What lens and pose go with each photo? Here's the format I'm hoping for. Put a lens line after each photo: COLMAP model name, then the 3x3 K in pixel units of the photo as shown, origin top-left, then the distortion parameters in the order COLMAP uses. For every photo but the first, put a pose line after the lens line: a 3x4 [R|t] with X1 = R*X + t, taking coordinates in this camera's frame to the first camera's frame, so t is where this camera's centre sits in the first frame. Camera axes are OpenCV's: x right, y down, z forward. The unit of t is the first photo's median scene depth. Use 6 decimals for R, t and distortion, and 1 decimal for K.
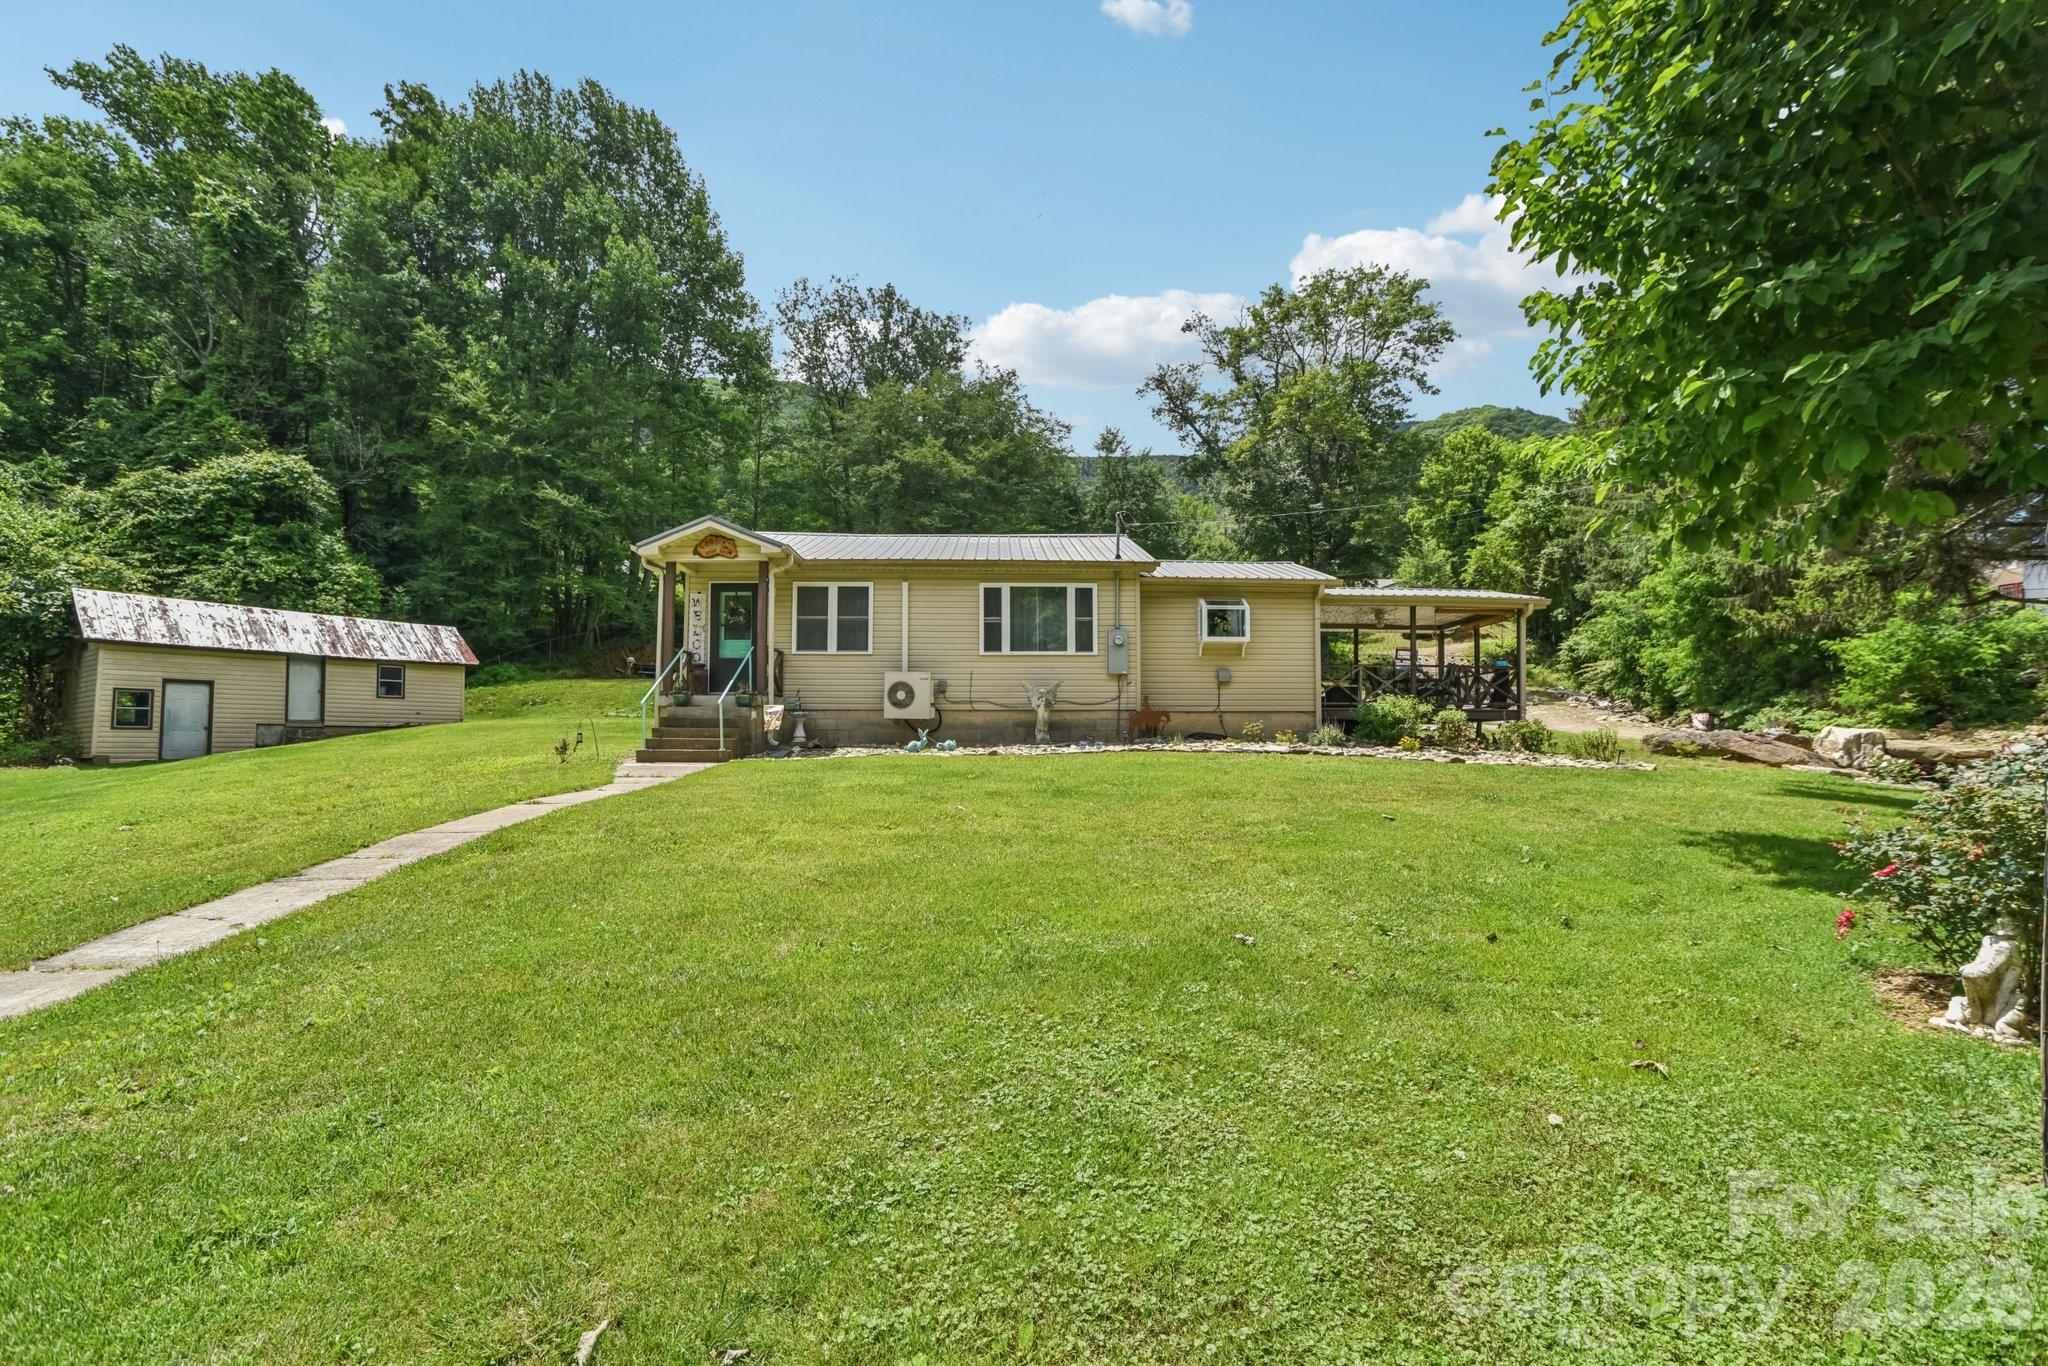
lens RADIAL K [[923.8, 0, 1070.7], [0, 923.8, 685.7], [0, 0, 1]] dist [-0.017683, 0.000253]
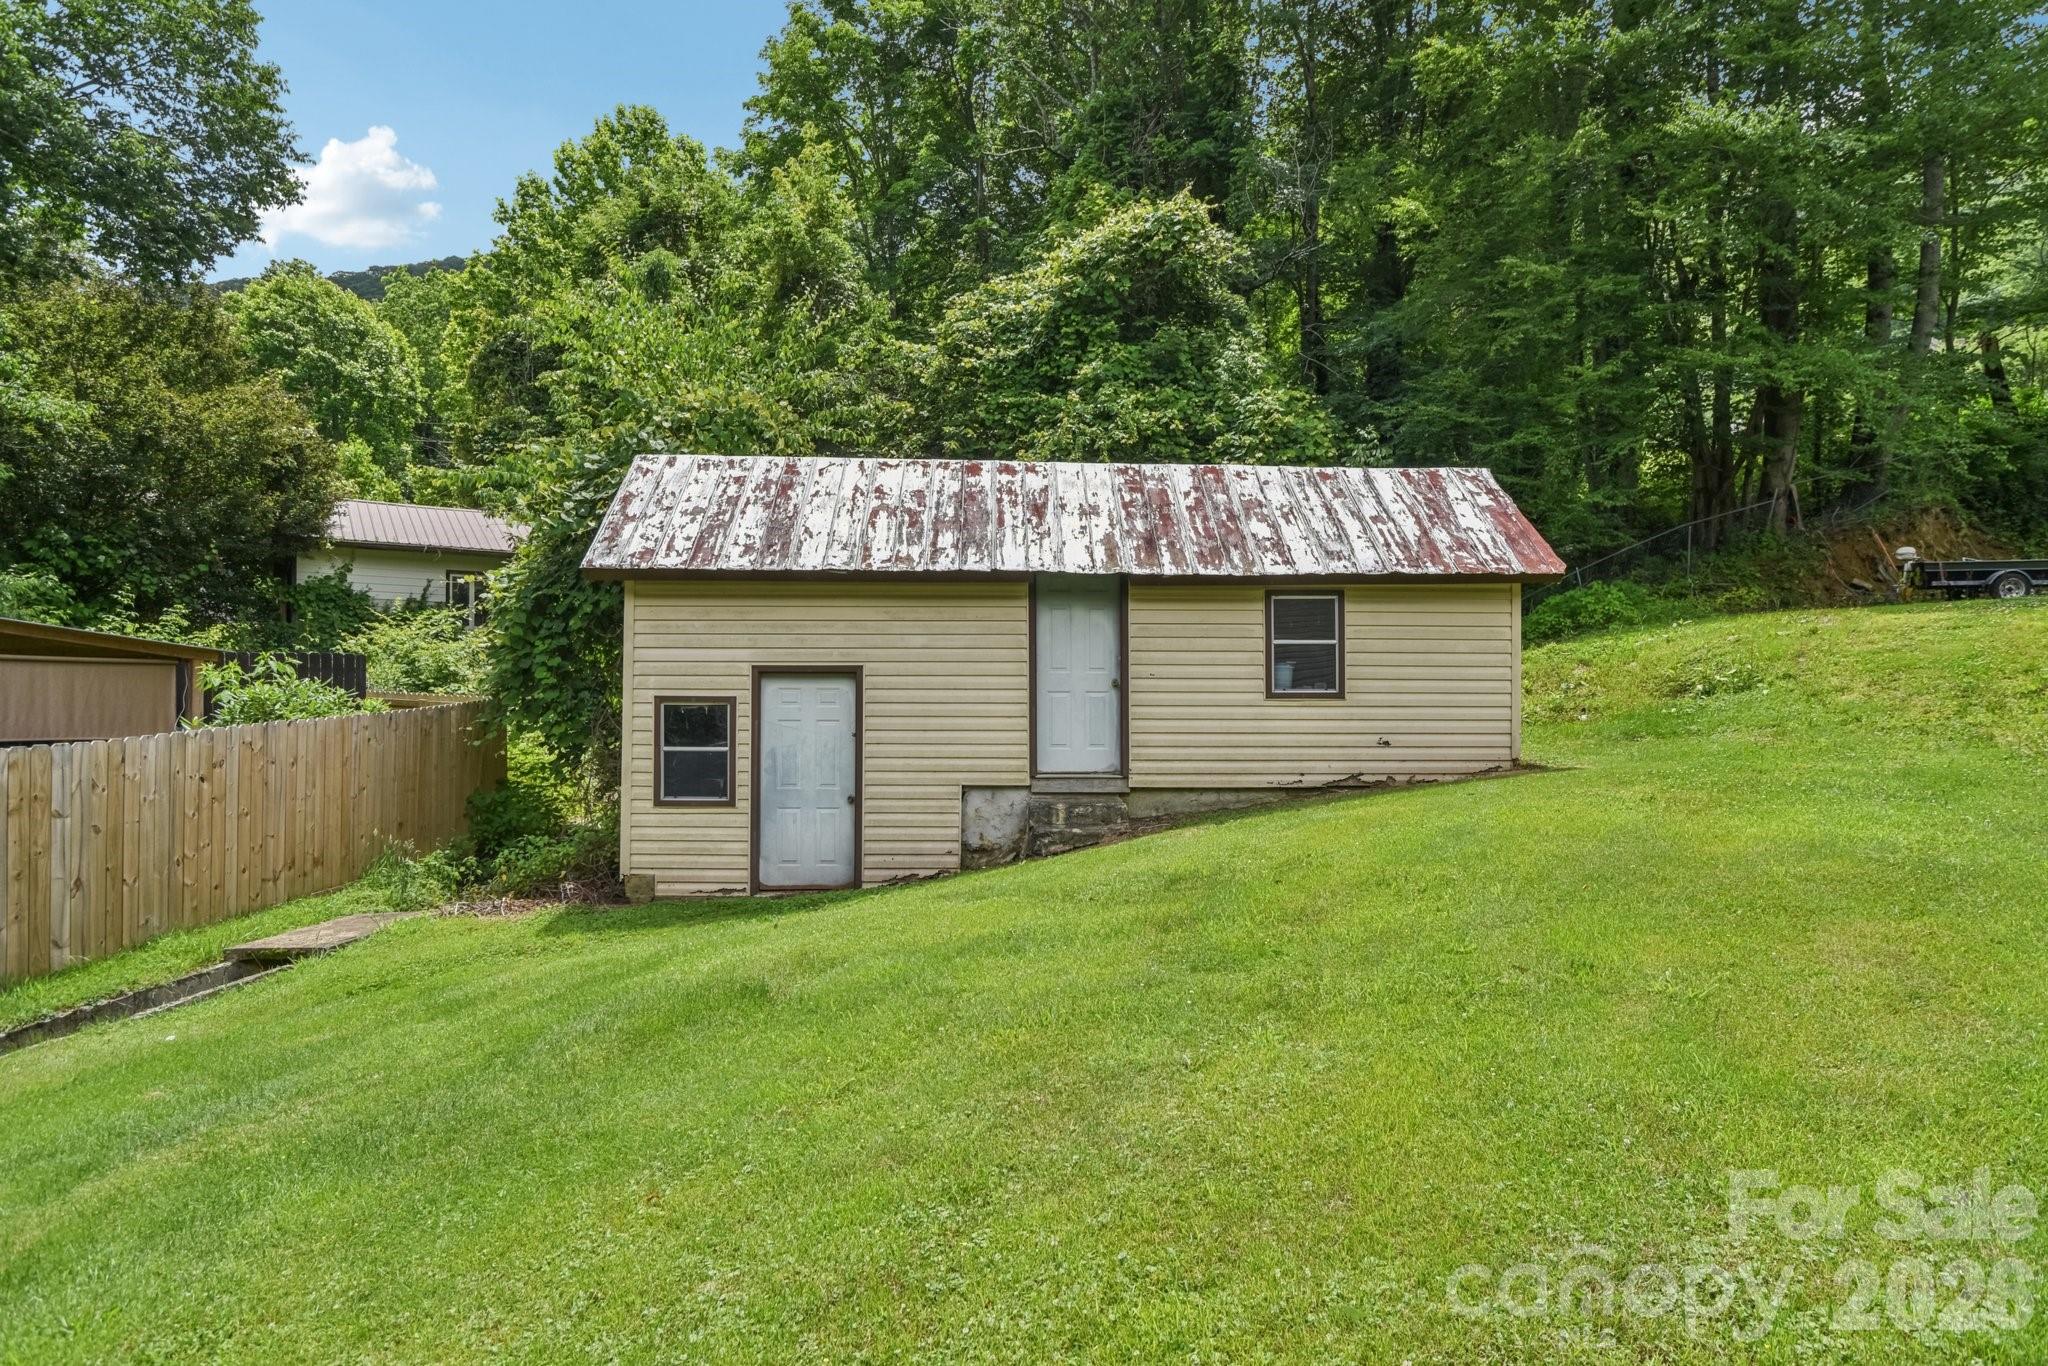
lens RADIAL K [[1149.3, 0, 1020.0], [0, 1149.3, 684.7], [0, 0, 1]] dist [-0.003745, -0.001458]
pose [[0.555071, -0.008951, -0.831754, -0.461922], [0.049824, 0.998504, 0.022504, -0.004572], [0.830309, -0.053933, 0.554687, 0.687134]]
